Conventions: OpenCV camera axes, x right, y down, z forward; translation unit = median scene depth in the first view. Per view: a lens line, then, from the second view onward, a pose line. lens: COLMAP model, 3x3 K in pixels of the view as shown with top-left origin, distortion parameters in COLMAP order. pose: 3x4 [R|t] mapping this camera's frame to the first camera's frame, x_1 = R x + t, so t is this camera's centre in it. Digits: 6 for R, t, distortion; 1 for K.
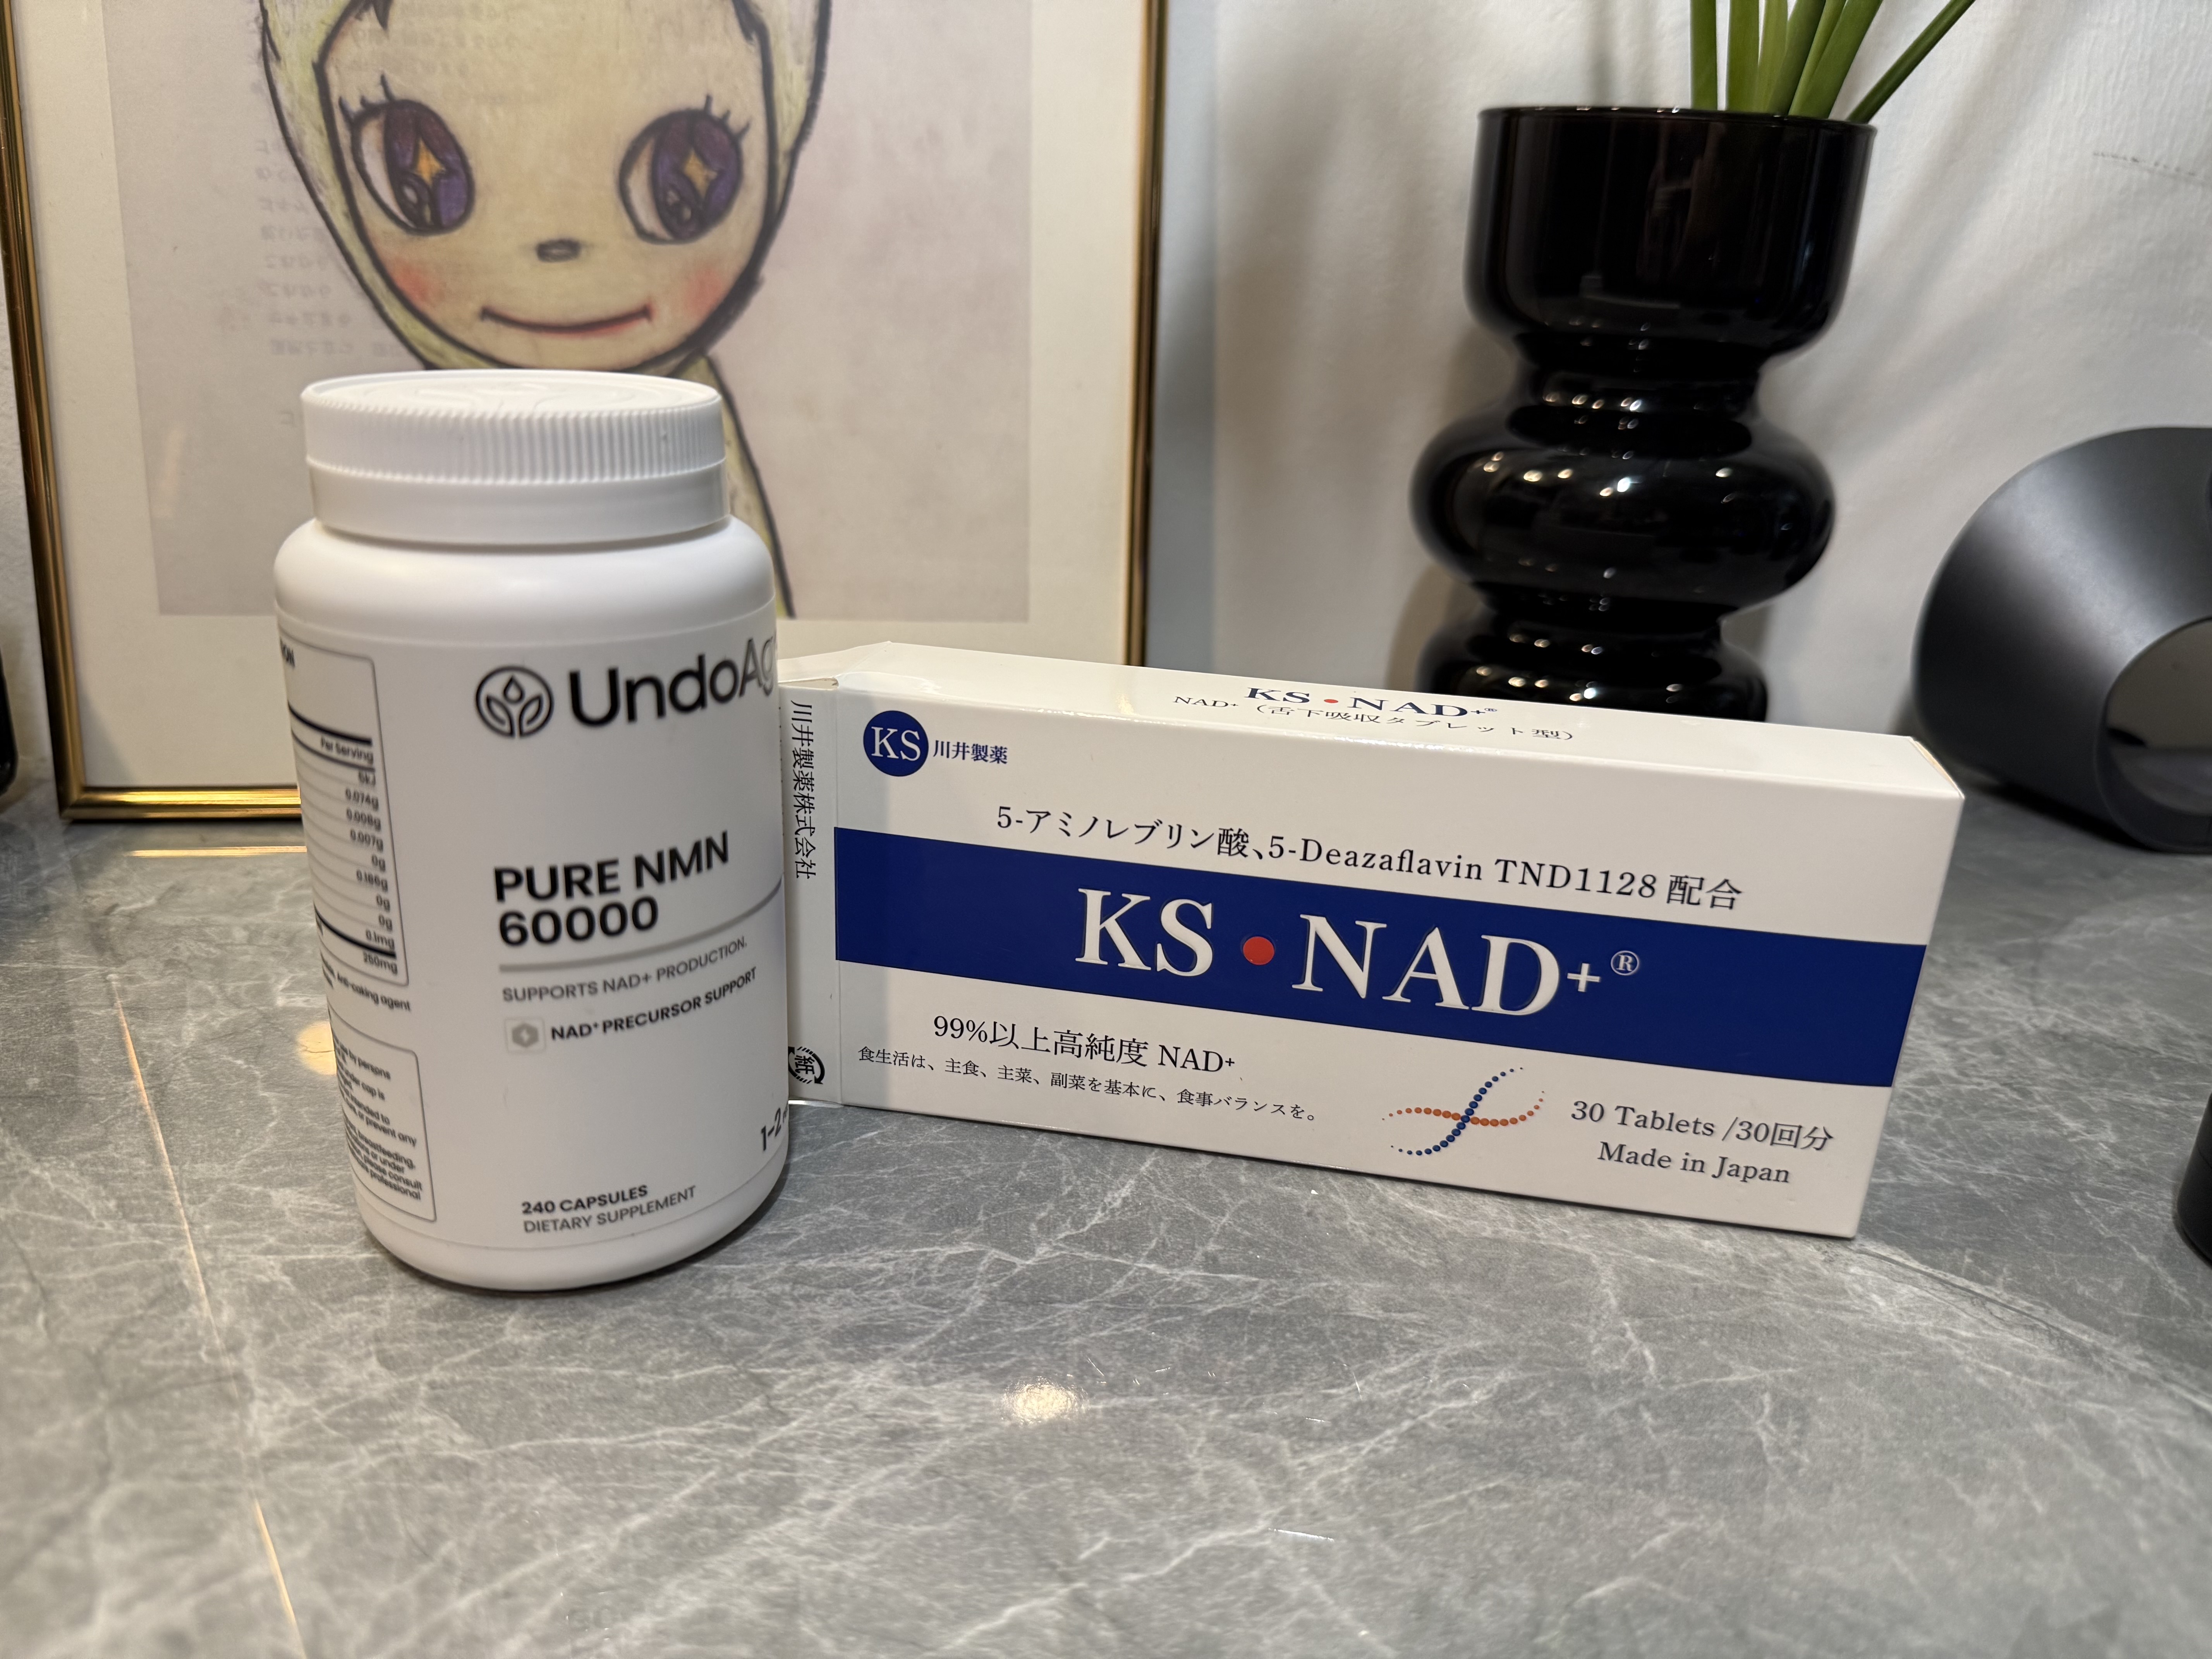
lens RADIAL K [[1626.4, 0, 1105.7], [0, 1626.4, 827.0], [0, 0, 1]] dist [-0.054622, 0.026078]
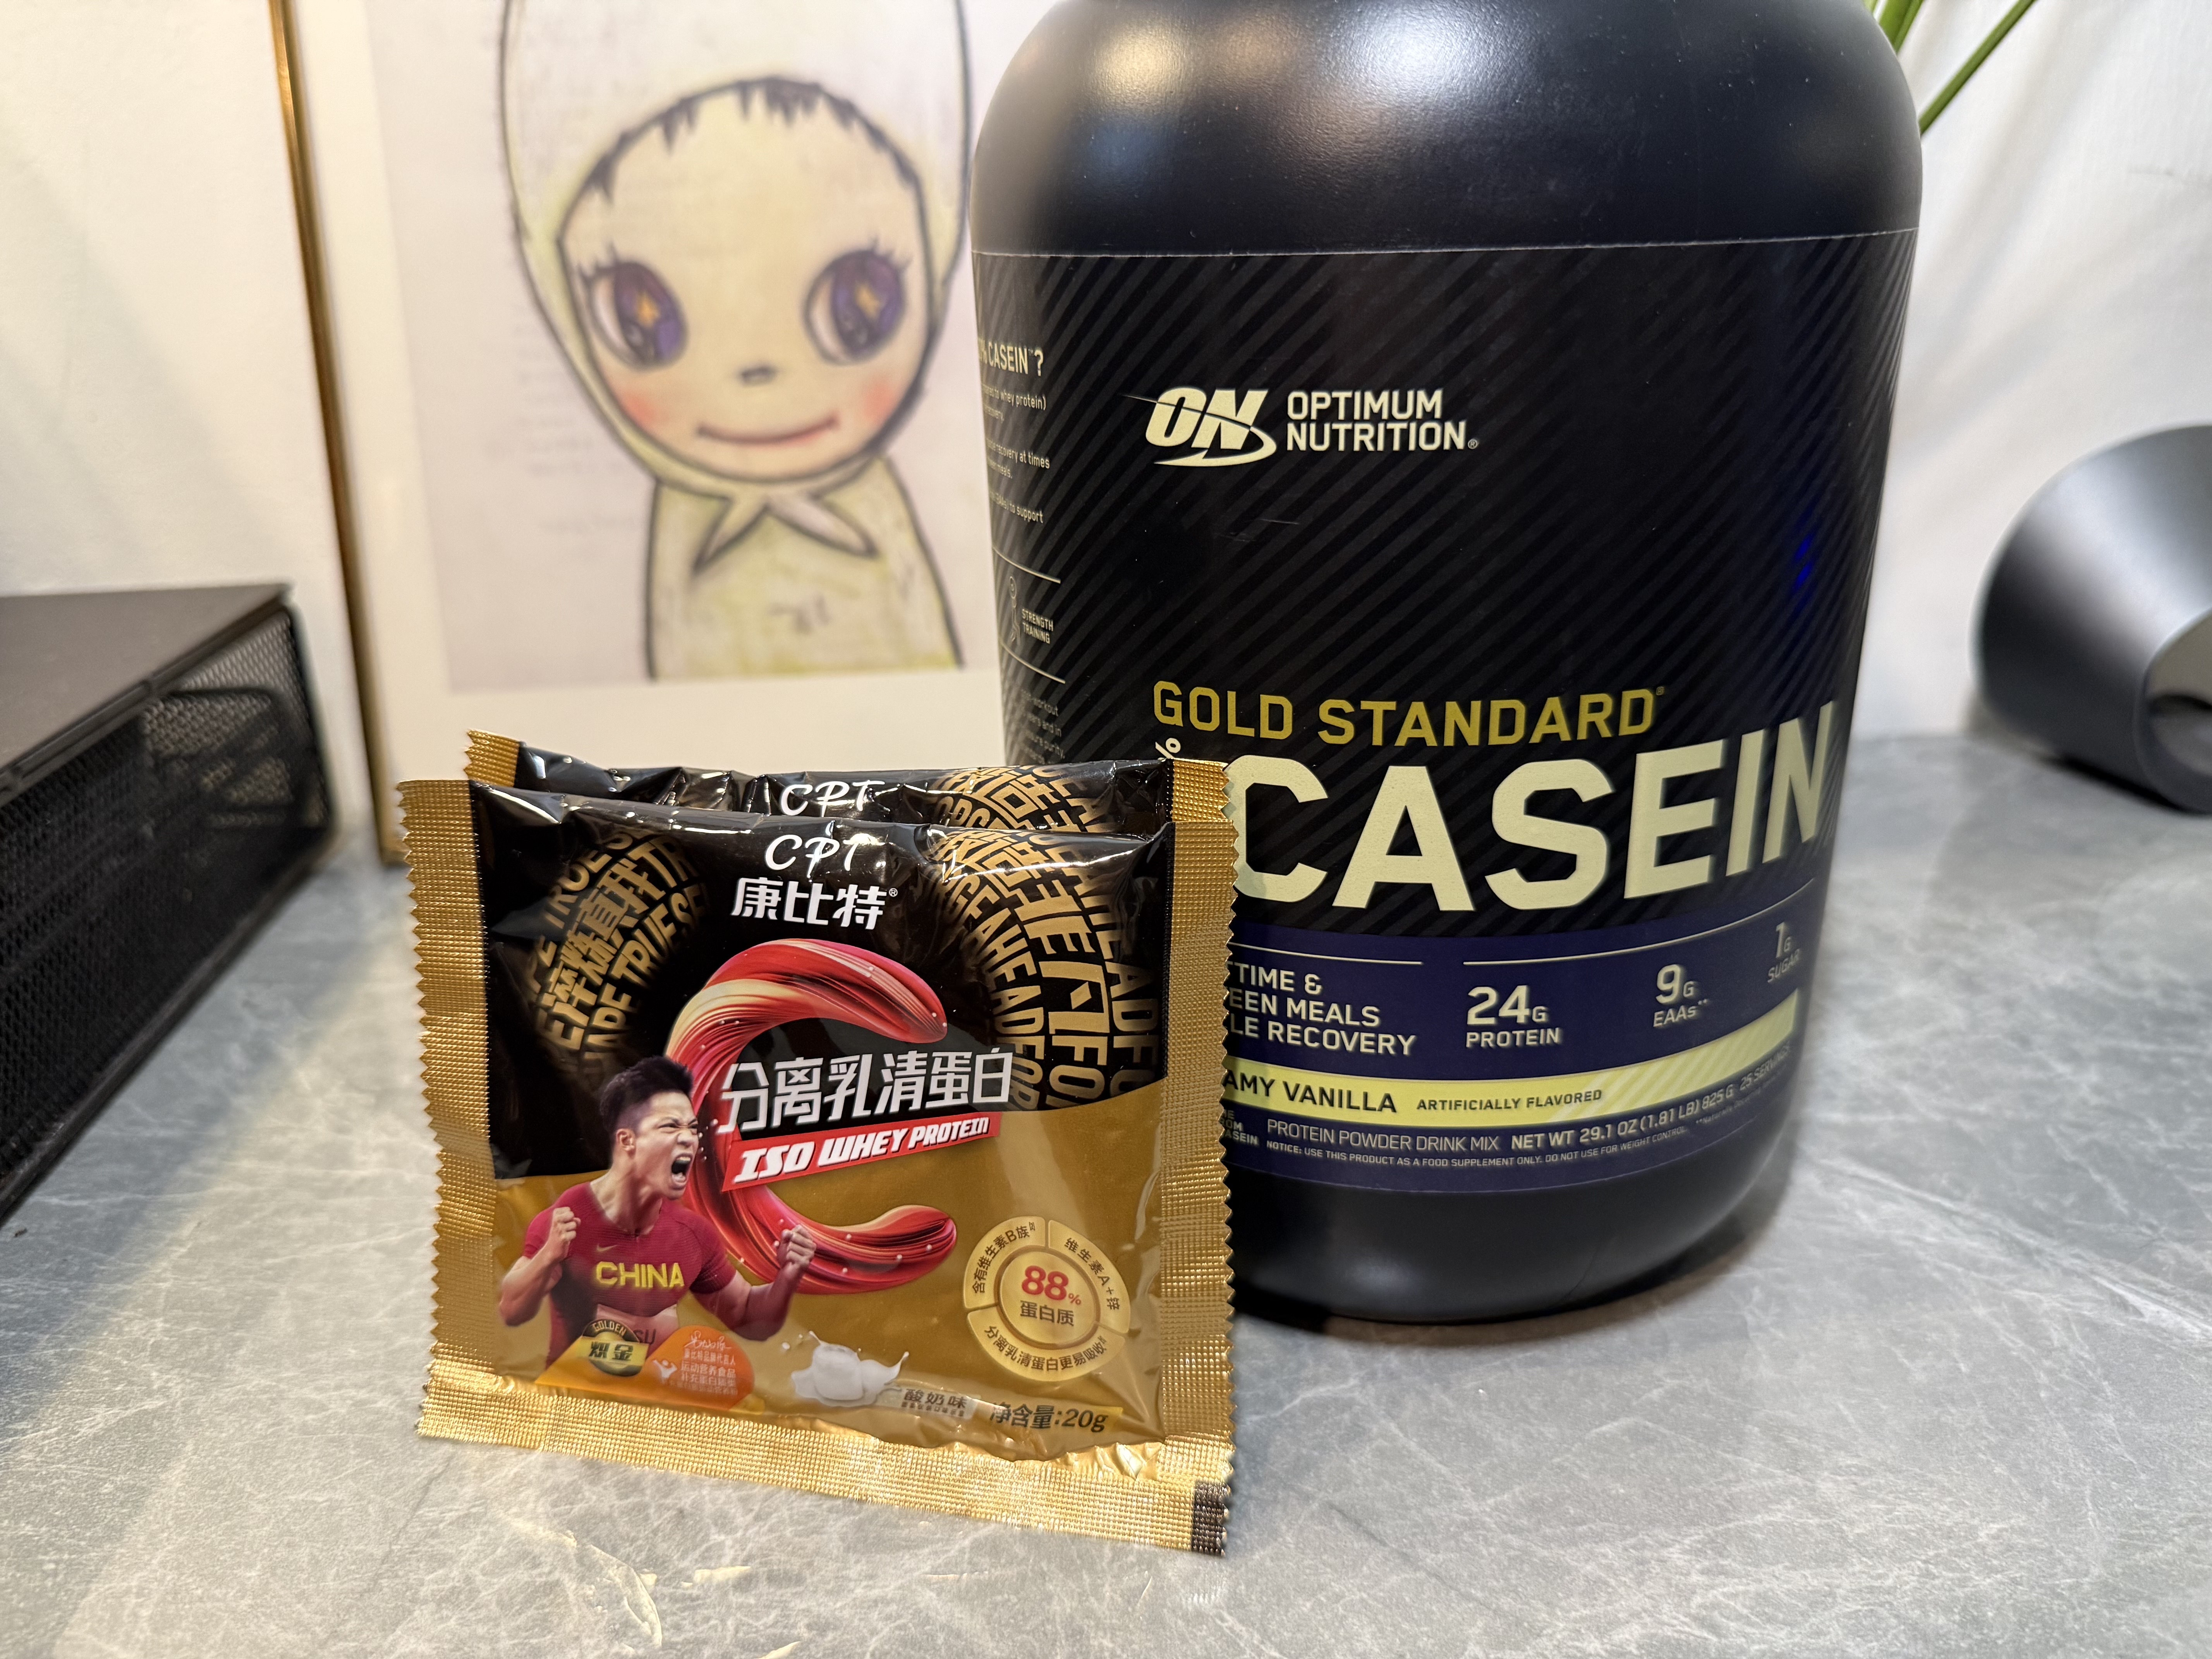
lens RADIAL K [[1623.3, 0, 1113.7], [0, 1623.3, 825.0], [0, 0, 1]] dist [-0.028757, -0.020676]
pose [[0.994791, -0.040489, -0.093544, 0.037557], [0.042369, 0.998936, 0.018191, -0.056280], [0.092708, -0.022060, 0.995449, -0.302515]]
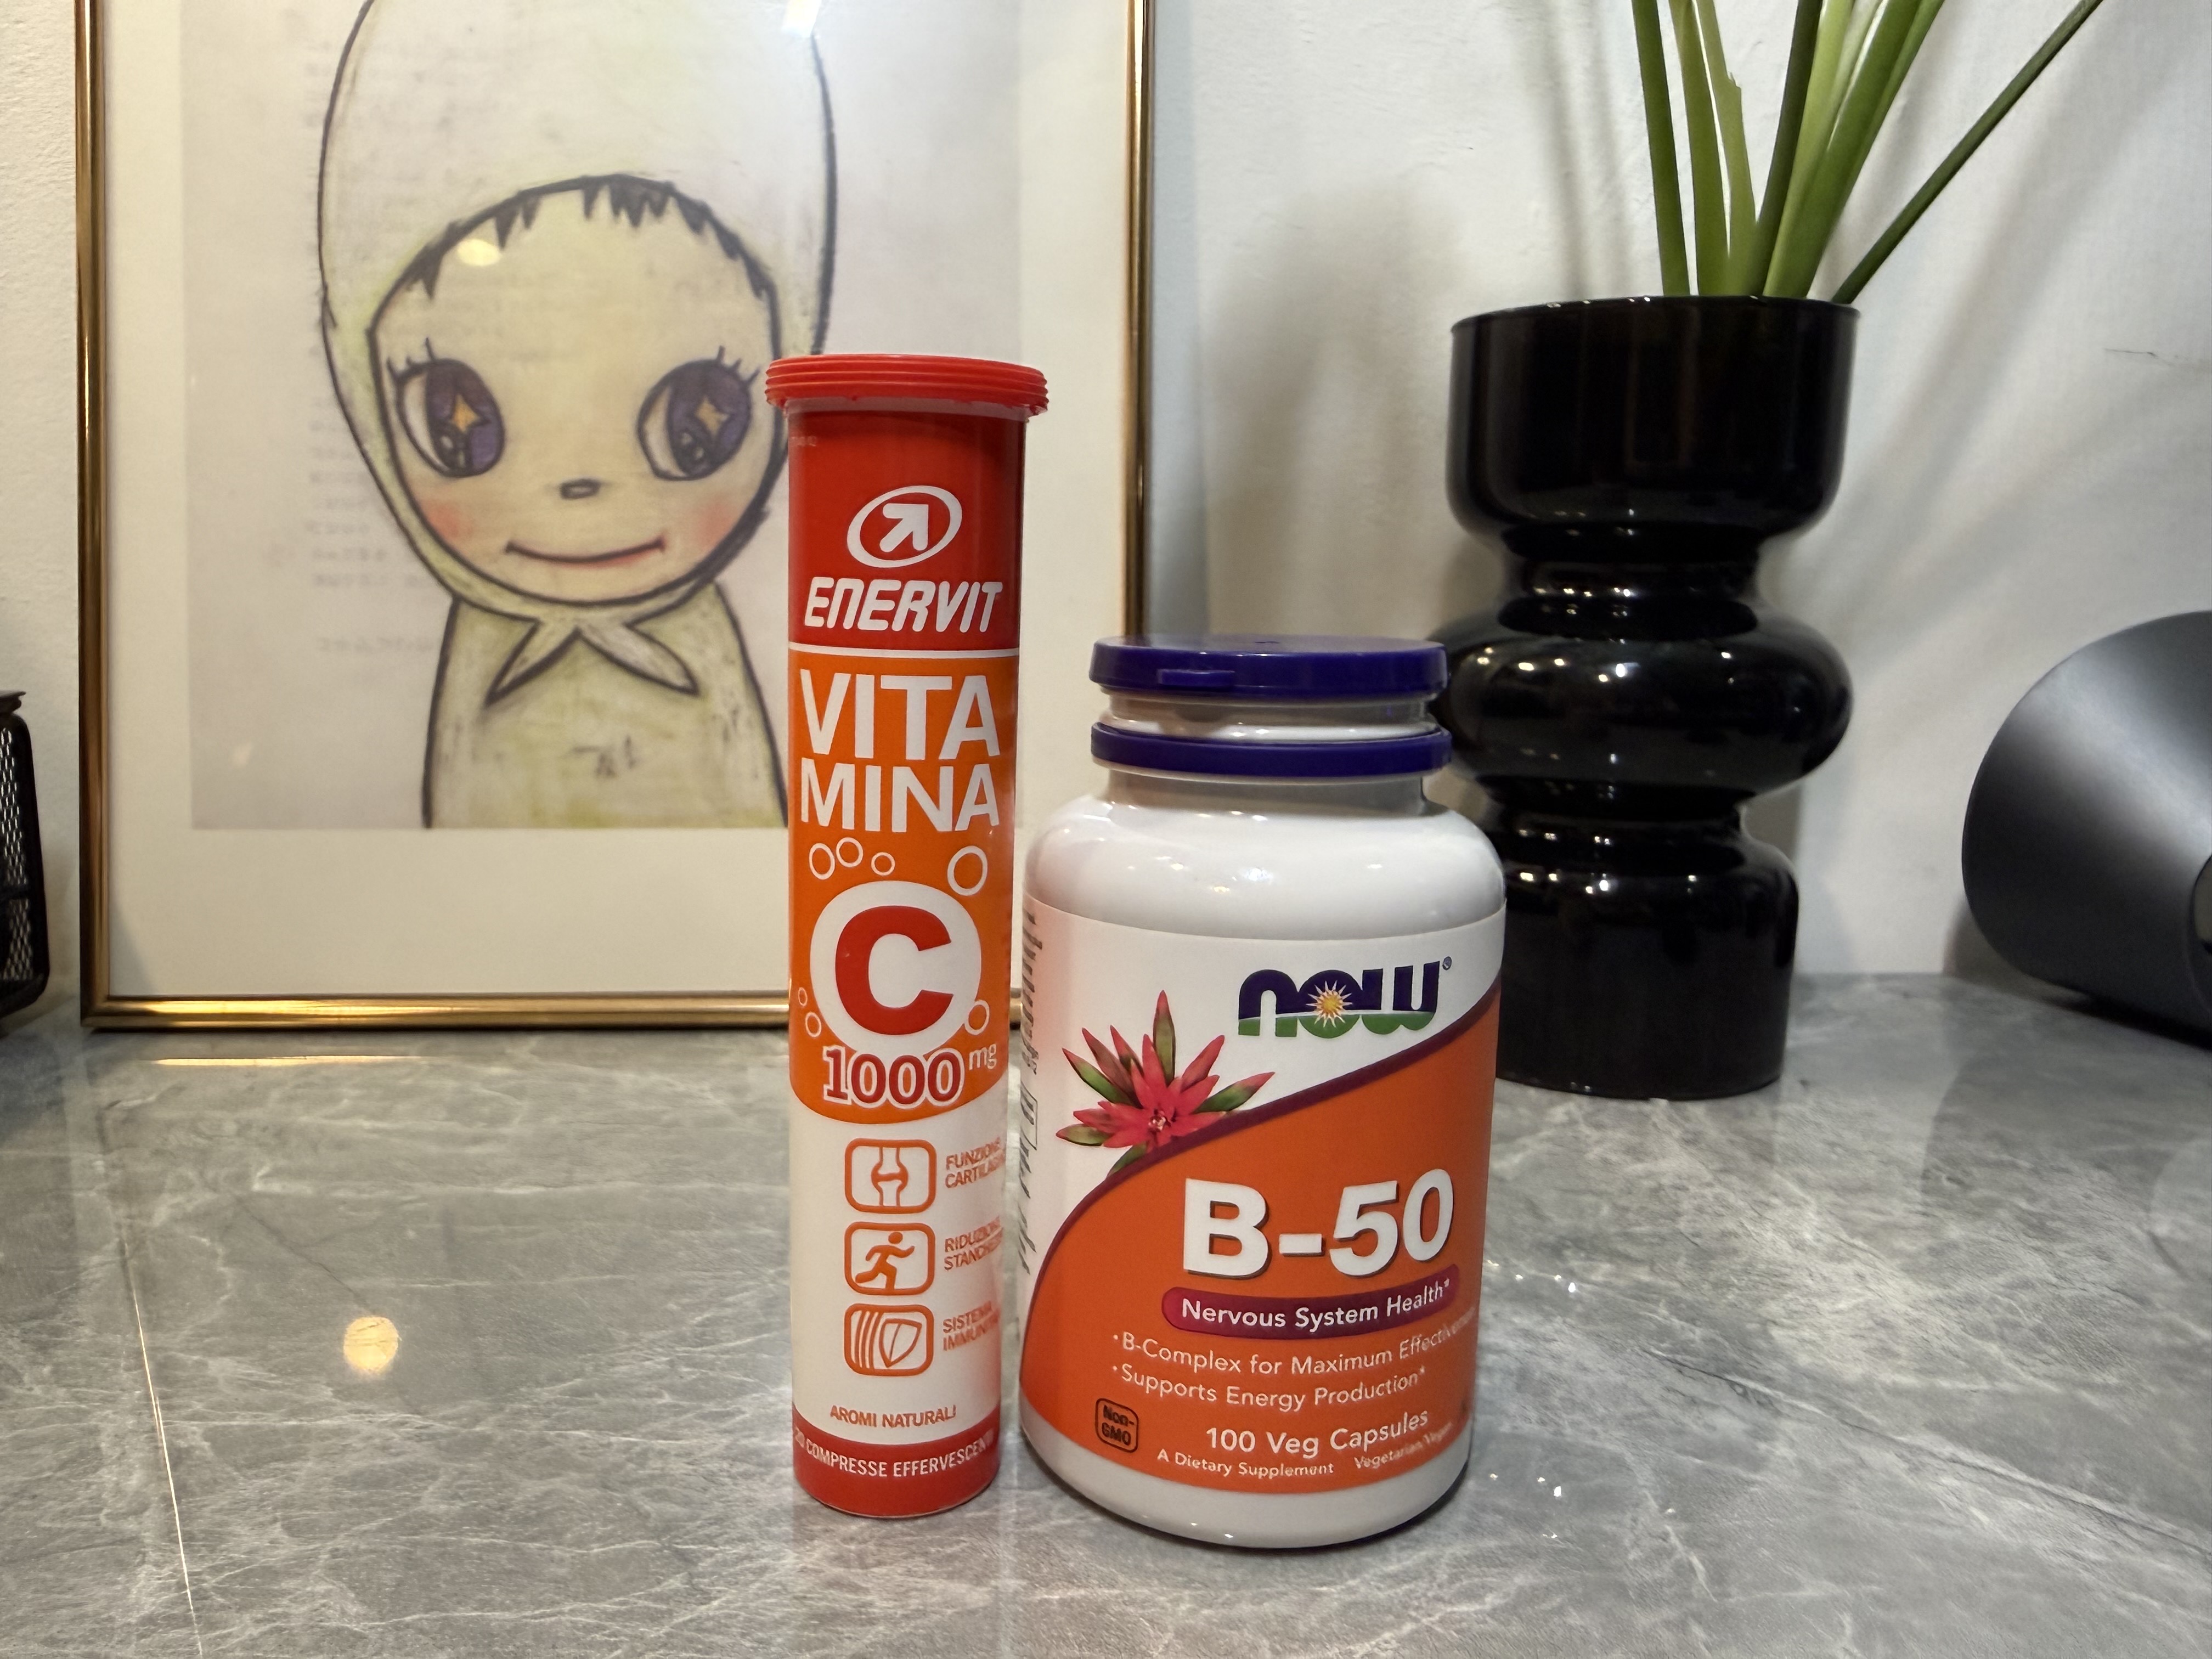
lens RADIAL K [[1586.7, 0, 991.0], [0, 1586.7, 819.7], [0, 0, 1]] dist [-0.010600, 0.012986]
pose [[0.995166, -0.019186, -0.096310, 0.050019], [0.000416, 0.981545, -0.191230, 0.099482], [0.098202, 0.190265, 0.976809, 0.058223]]
